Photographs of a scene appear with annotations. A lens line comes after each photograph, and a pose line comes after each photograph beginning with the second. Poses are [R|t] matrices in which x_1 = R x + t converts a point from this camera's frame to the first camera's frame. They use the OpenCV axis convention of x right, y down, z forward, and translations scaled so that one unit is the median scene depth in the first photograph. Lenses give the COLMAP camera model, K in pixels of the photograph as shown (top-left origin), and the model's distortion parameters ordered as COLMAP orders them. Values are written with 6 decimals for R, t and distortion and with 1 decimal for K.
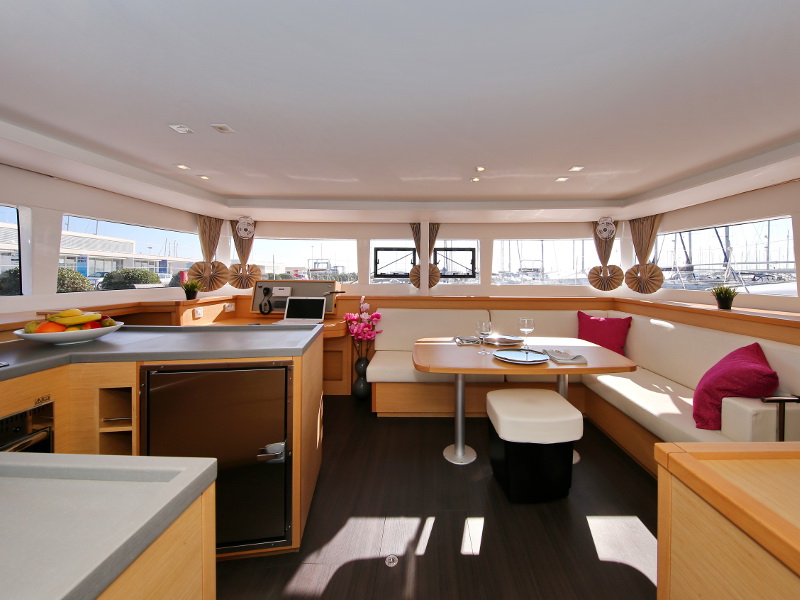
lens RADIAL K [[308.3, 0, 419.9], [0, 308.3, 281.8], [0, 0, 1]] dist [-0.000390, -0.000097]
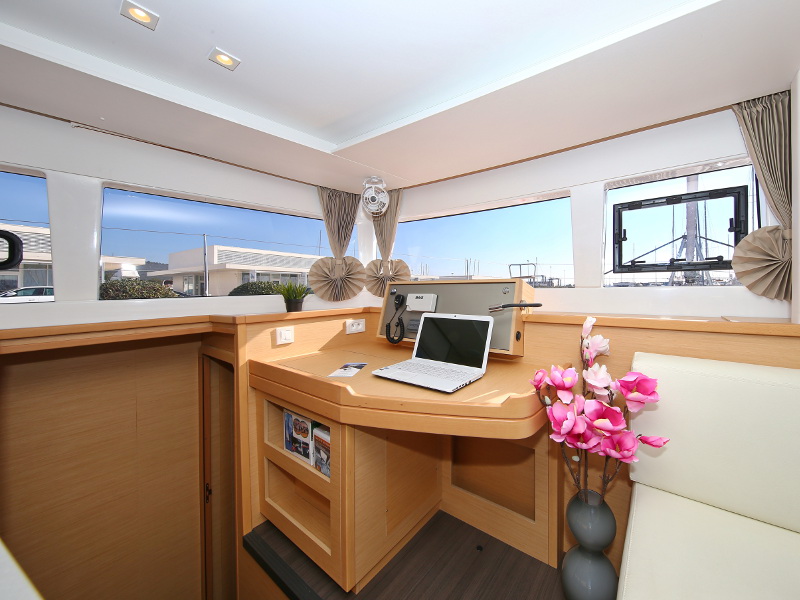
lens RADIAL K [[288.5, 0, 450.7], [0, 288.5, 293.9], [0, 0, 1]] dist [-0.000828, -0.000110]
pose [[0.835912, -0.004018, -0.548850, -0.132688], [0.003170, 0.999992, -0.002494, 0.019392], [0.548855, 0.000345, 0.835917, 0.617835]]
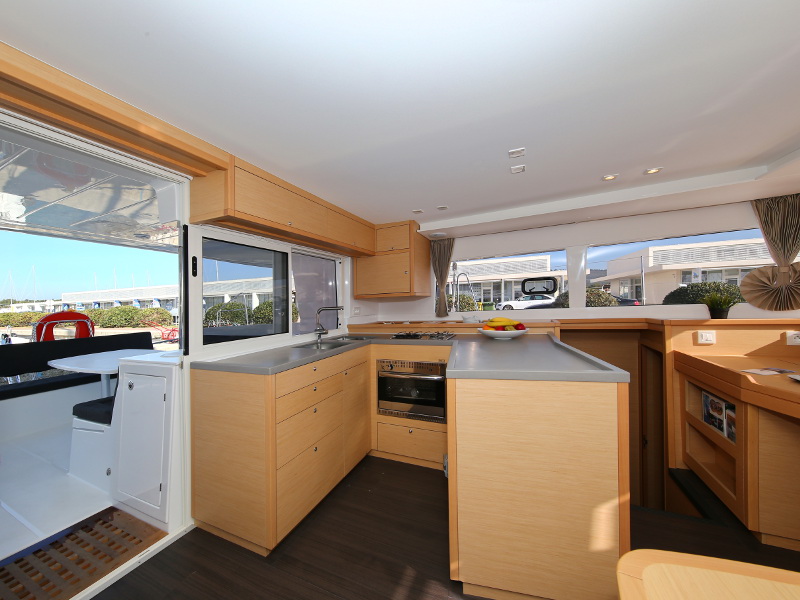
lens RADIAL K [[294.6, 0, 381.8], [0, 294.6, 304.5], [0, 0, 1]] dist [-0.000087, -0.003981]
pose [[-0.423025, 0.015548, -0.905985, 0.223233], [0.015296, 0.999833, 0.010016, 0.000306], [0.905989, -0.009621, -0.423192, 0.508336]]
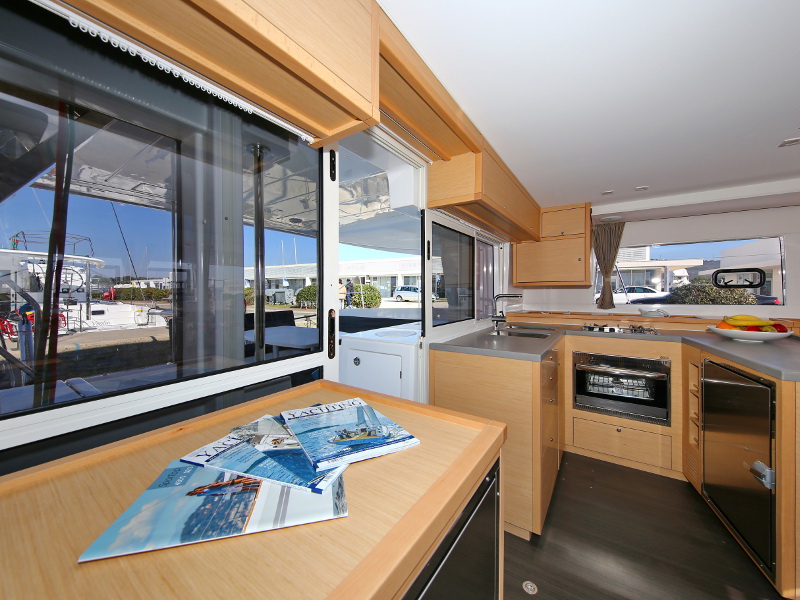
lens RADIAL K [[298.3, 0, 408.7], [0, 298.3, 296.7], [0, 0, 1]] dist [-0.001046, -0.000188]
pose [[-0.539069, 0.015778, -0.842114, 0.369002], [-0.017015, 0.999416, 0.029617, 0.000292], [0.842089, 0.030294, -0.538486, 0.229690]]
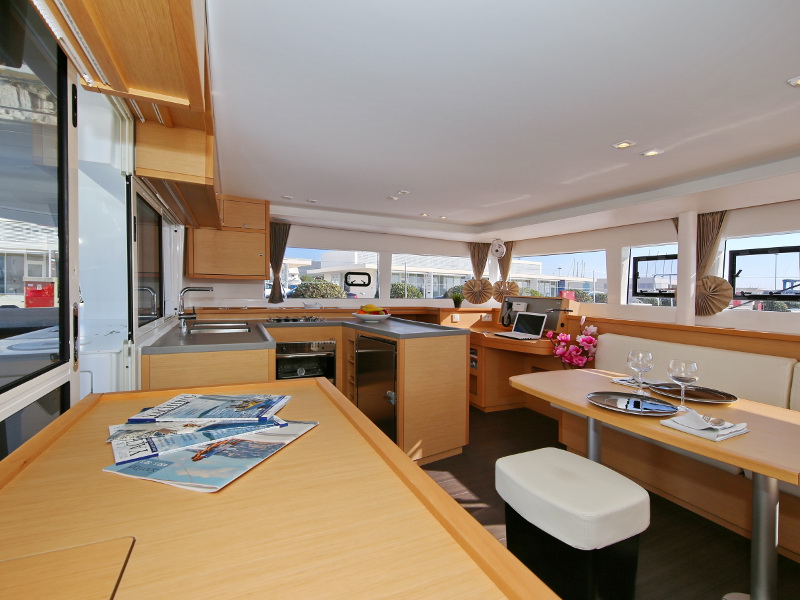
lens RADIAL K [[371.7, 0, 384.6], [0, 371.7, 295.0], [0, 0, 1]] dist [0.001627, 0.000294]
pose [[0.400058, 0.021988, -0.916226, 0.528876], [-0.044616, 0.998994, 0.004493, 0.007407], [0.915403, 0.039080, 0.400636, 0.074356]]
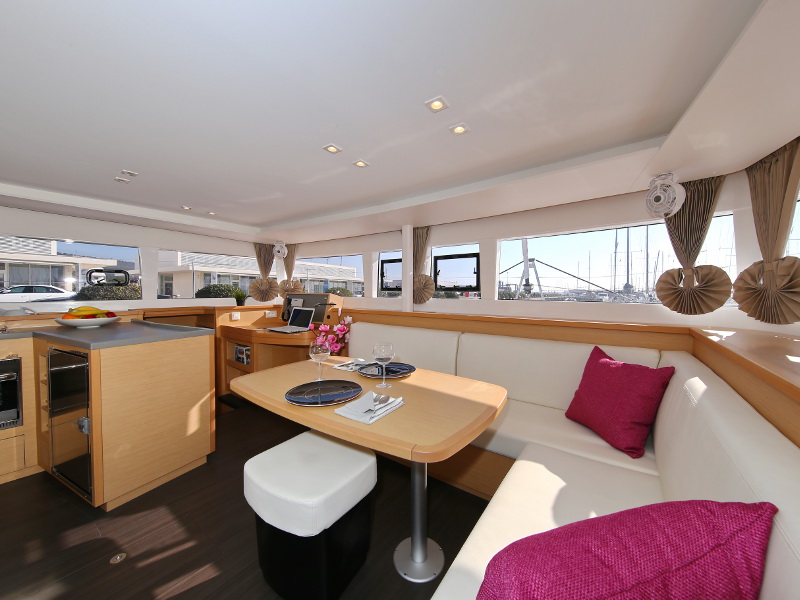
lens RADIAL K [[299.3, 0, 401.4], [0, 299.3, 304.6], [0, 0, 1]] dist [-0.000291, -0.000147]
pose [[0.813157, 0.025739, -0.581476, 0.528486], [-0.016405, 0.999638, 0.021308, 0.009372], [0.581814, -0.007788, 0.813285, 0.317149]]
